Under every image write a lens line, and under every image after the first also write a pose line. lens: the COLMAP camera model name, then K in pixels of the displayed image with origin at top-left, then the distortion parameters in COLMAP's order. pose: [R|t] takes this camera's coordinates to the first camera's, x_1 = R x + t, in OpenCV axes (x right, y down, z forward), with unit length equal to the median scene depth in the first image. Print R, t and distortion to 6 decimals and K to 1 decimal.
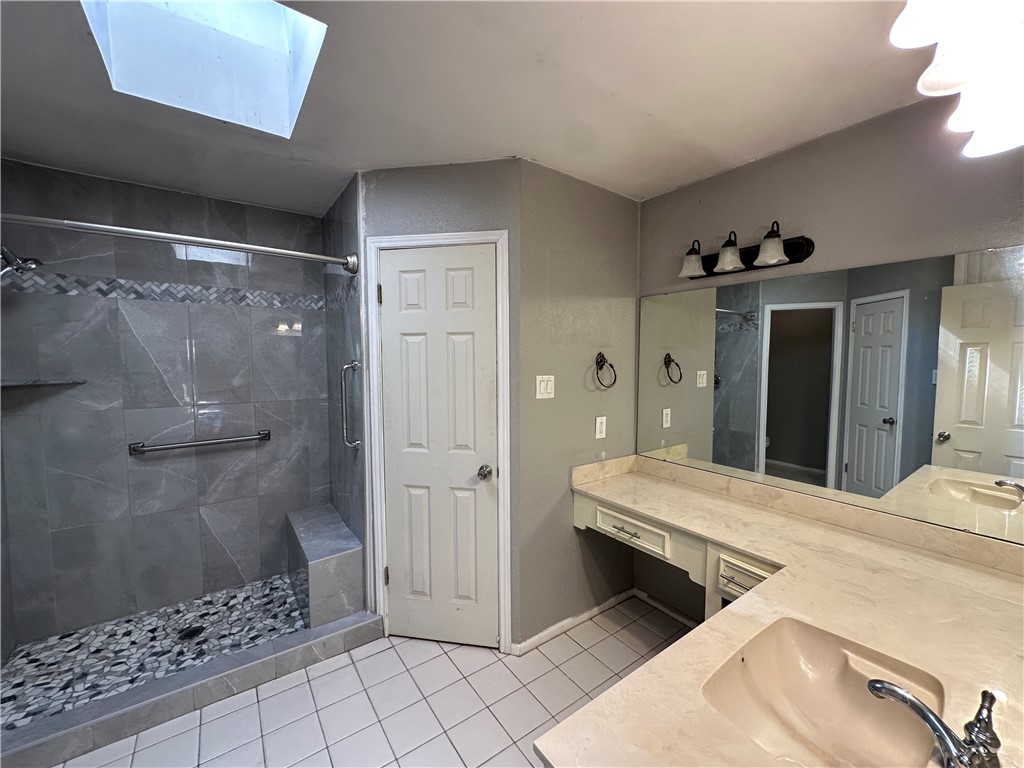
lens RADIAL K [[411.4, 0, 513.2], [0, 411.4, 384.8], [0, 0, 1]] dist [-0.006242, 0.001201]
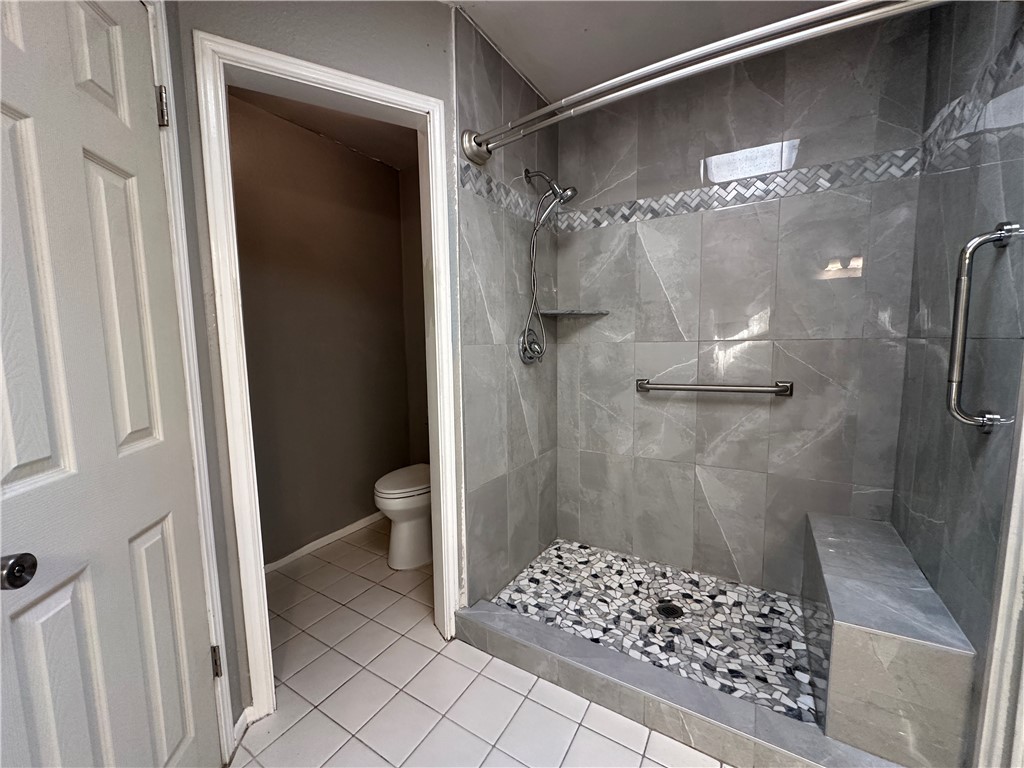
lens RADIAL K [[411.4, 0, 511.4], [0, 411.4, 383.9], [0, 0, 1]] dist [-0.006242, 0.001201]
pose [[0.388636, 0.089617, -0.917023, -0.178256], [-0.041085, 0.995954, 0.079919, 0.089027], [0.920475, 0.006617, 0.390745, 0.357017]]
